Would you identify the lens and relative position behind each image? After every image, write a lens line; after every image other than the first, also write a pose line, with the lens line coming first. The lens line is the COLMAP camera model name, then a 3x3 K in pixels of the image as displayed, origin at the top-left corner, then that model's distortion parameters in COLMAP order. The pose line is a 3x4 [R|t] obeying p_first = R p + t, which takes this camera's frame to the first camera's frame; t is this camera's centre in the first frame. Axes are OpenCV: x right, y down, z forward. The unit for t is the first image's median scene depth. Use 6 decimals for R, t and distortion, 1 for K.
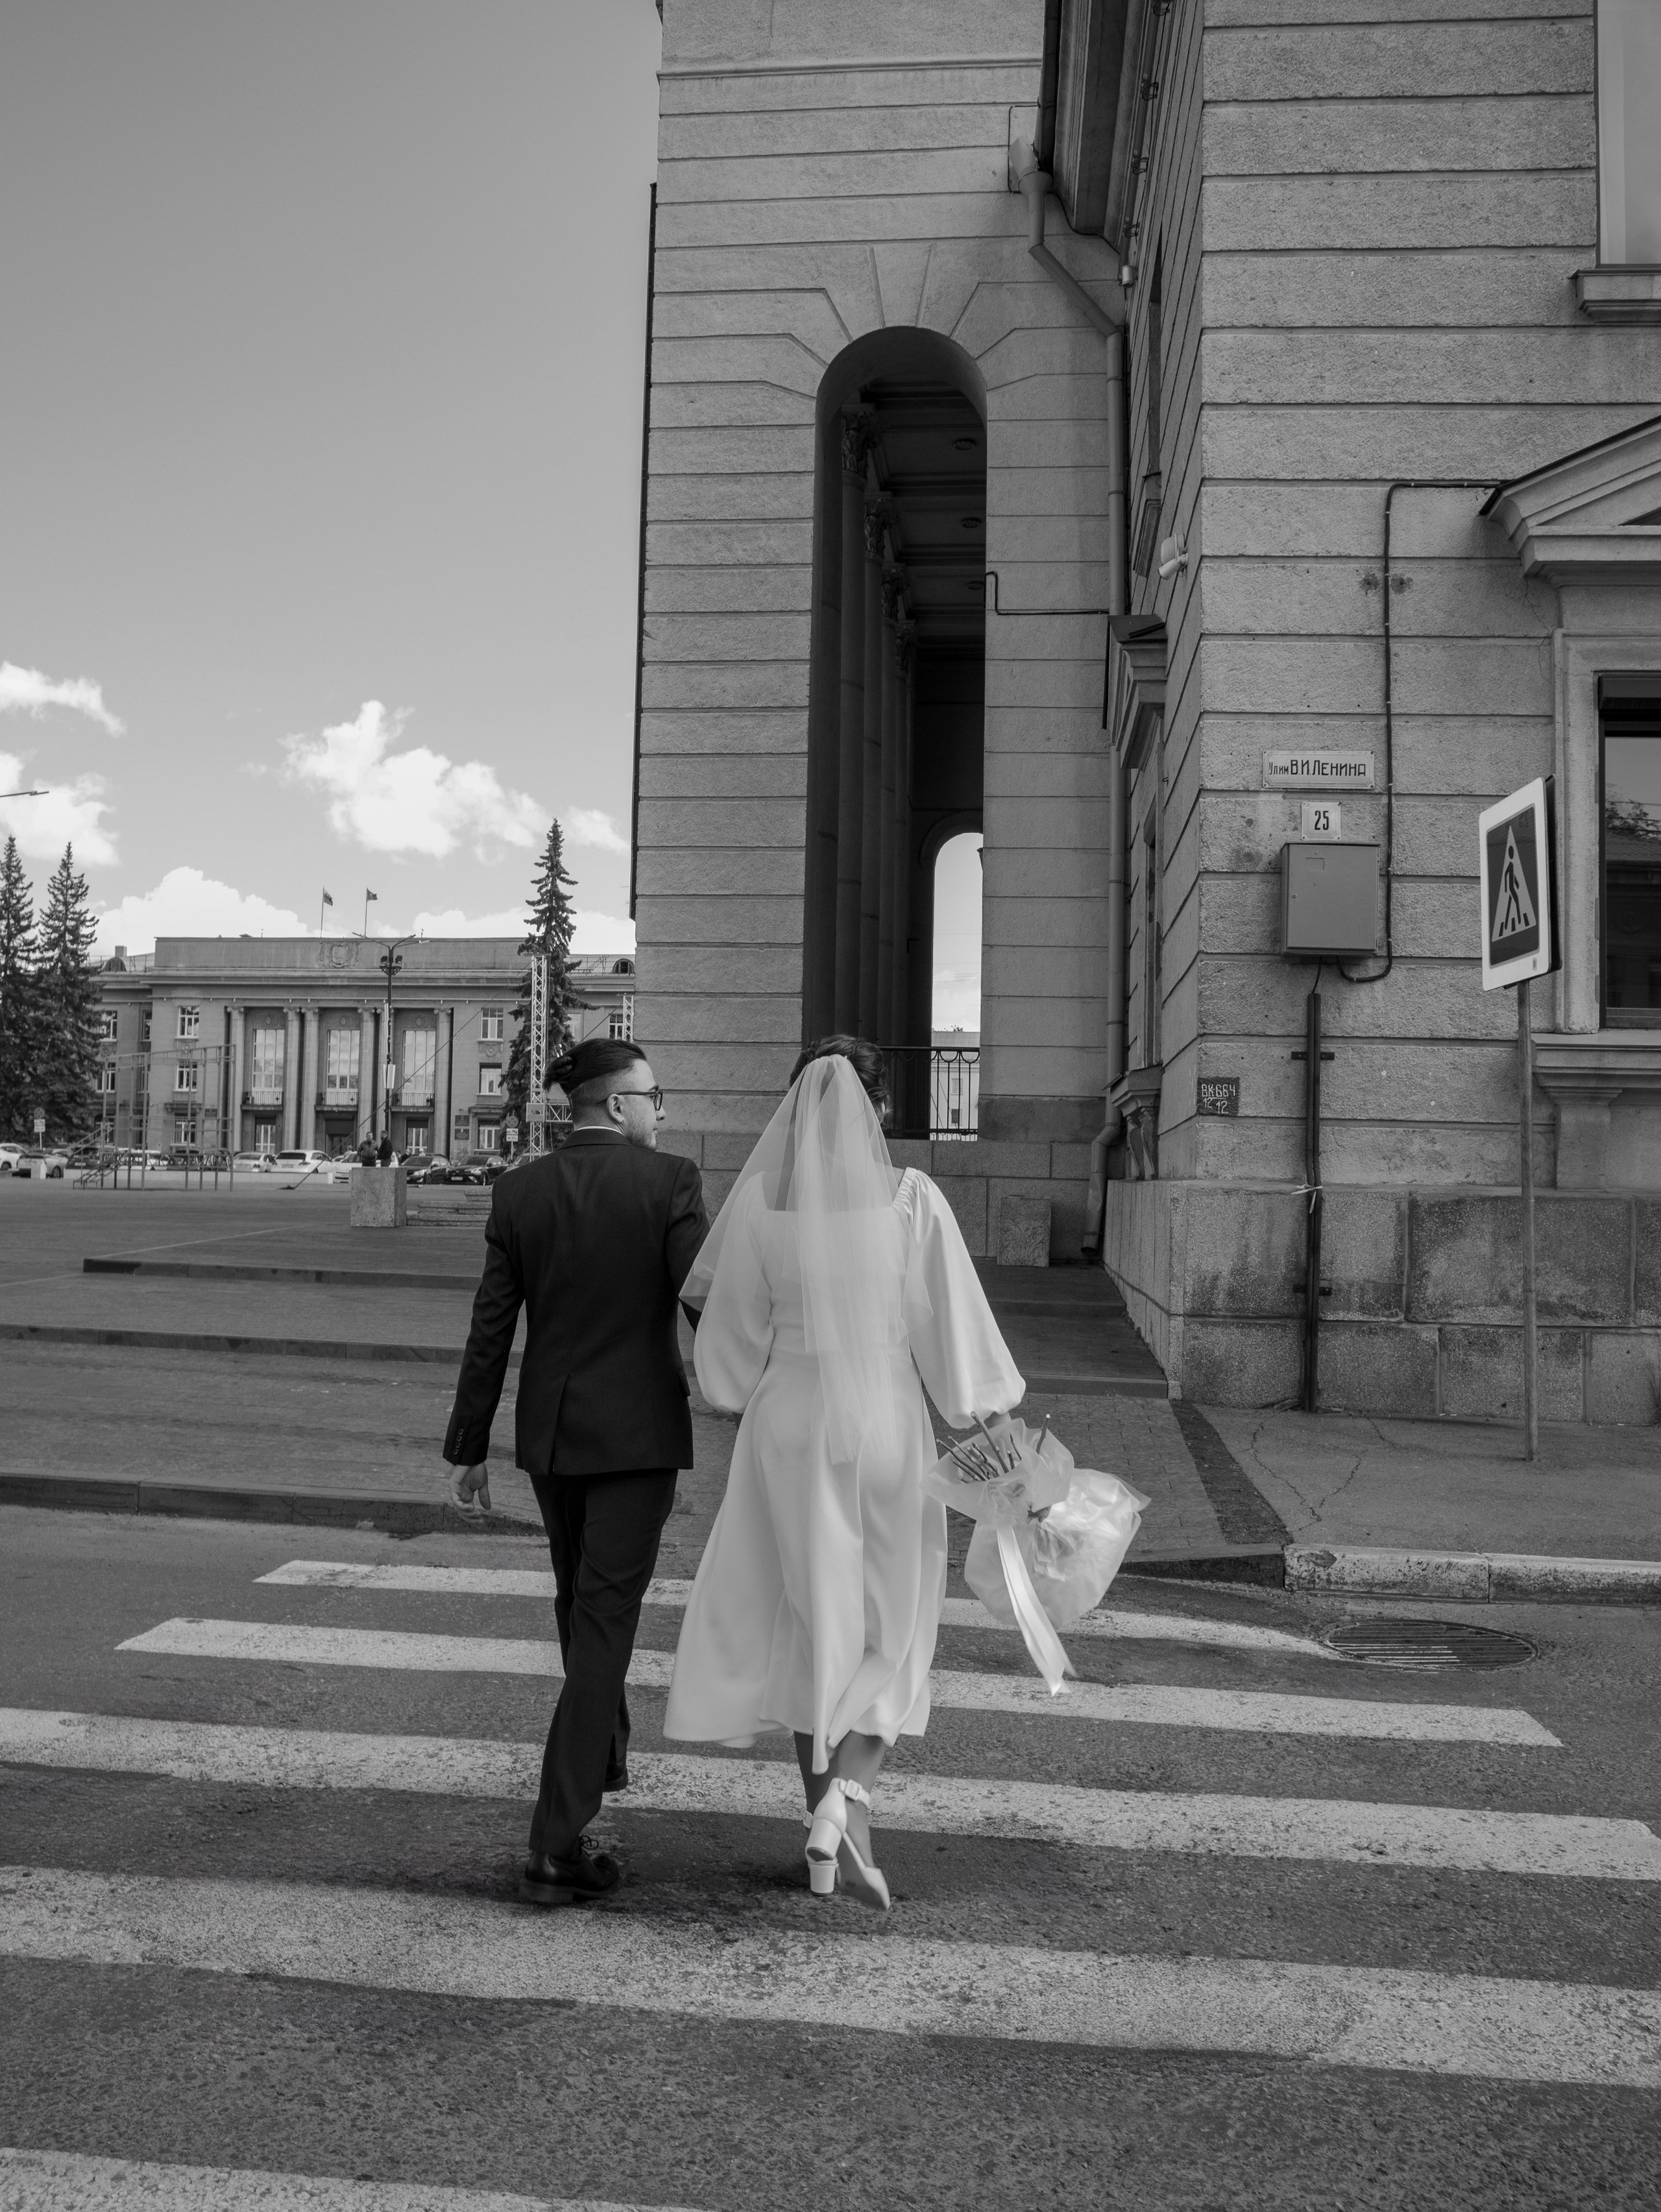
lens RADIAL K [[1840.0, 0, 816.3], [0, 1840.0, 1114.2], [0, 0, 1]] dist [-0.094617, 0.076315]
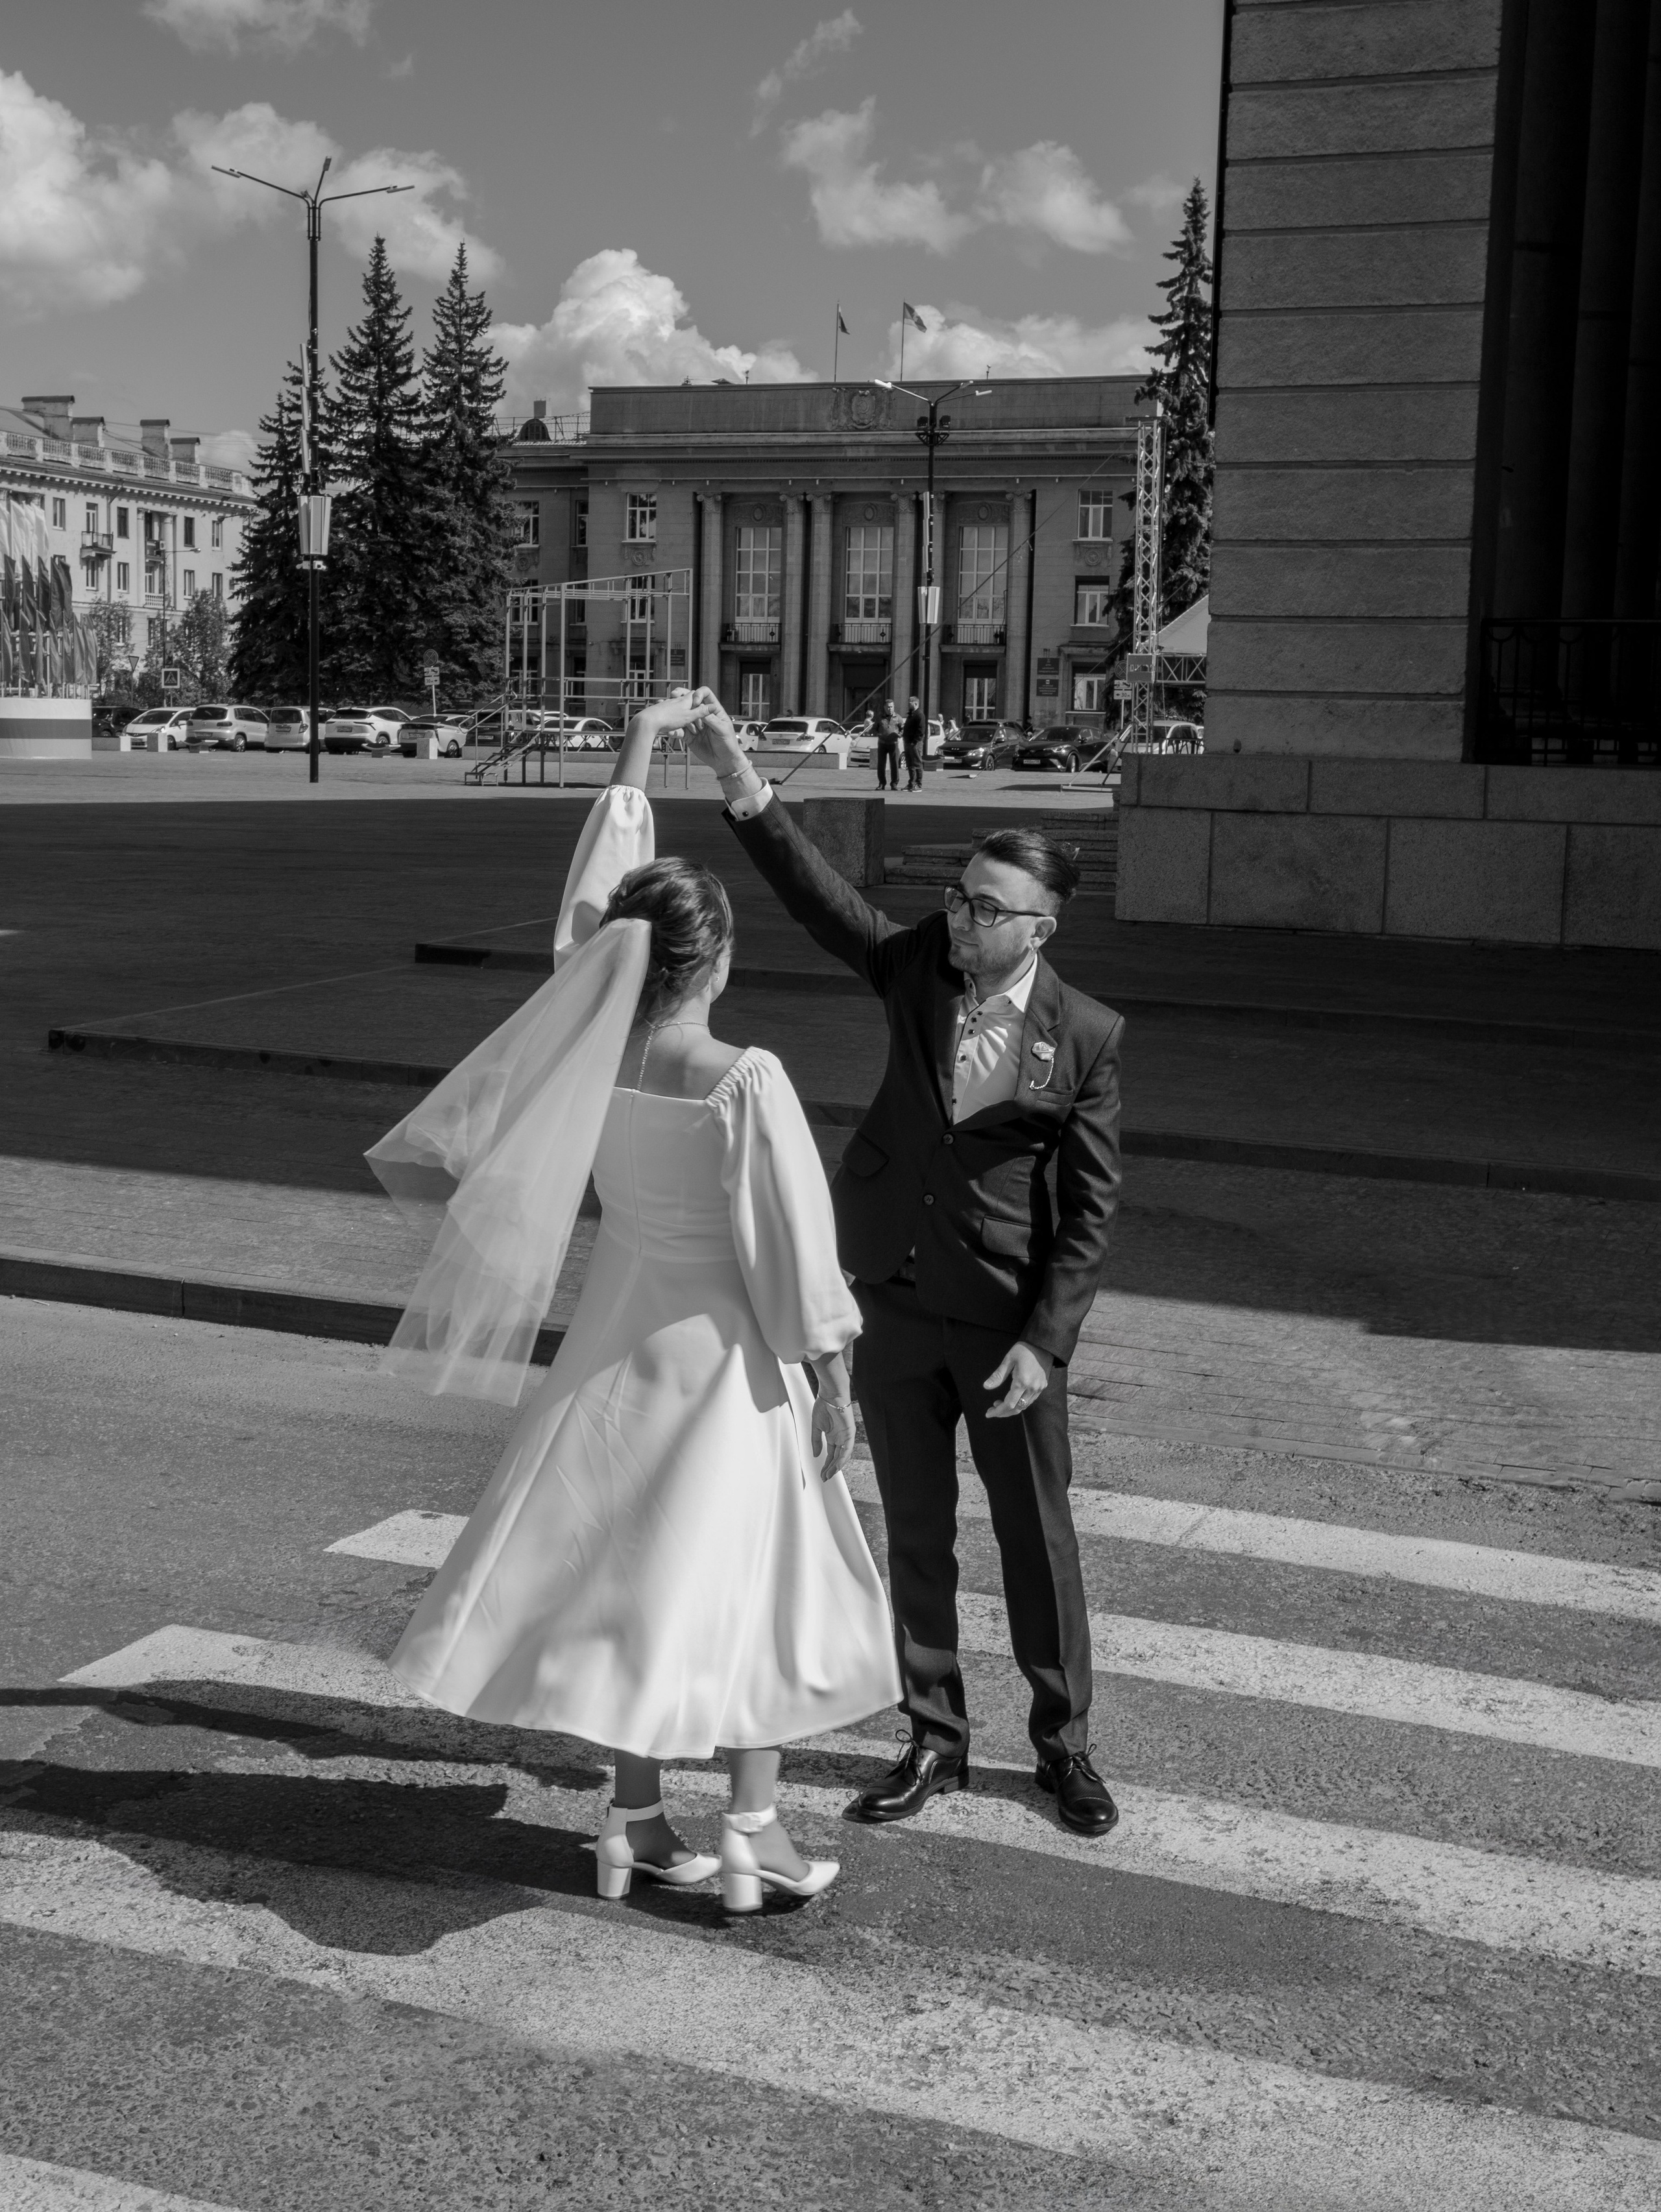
lens RADIAL K [[2826.1, 0, 846.9], [0, 2826.1, 1101.2], [0, 0, 1]] dist [0.020043, 0.000000]
pose [[0.966128, 0.036337, -0.255494, 0.191923], [0.003865, 0.987889, 0.155116, -0.121442], [0.258036, -0.150850, 0.954286, -0.137695]]
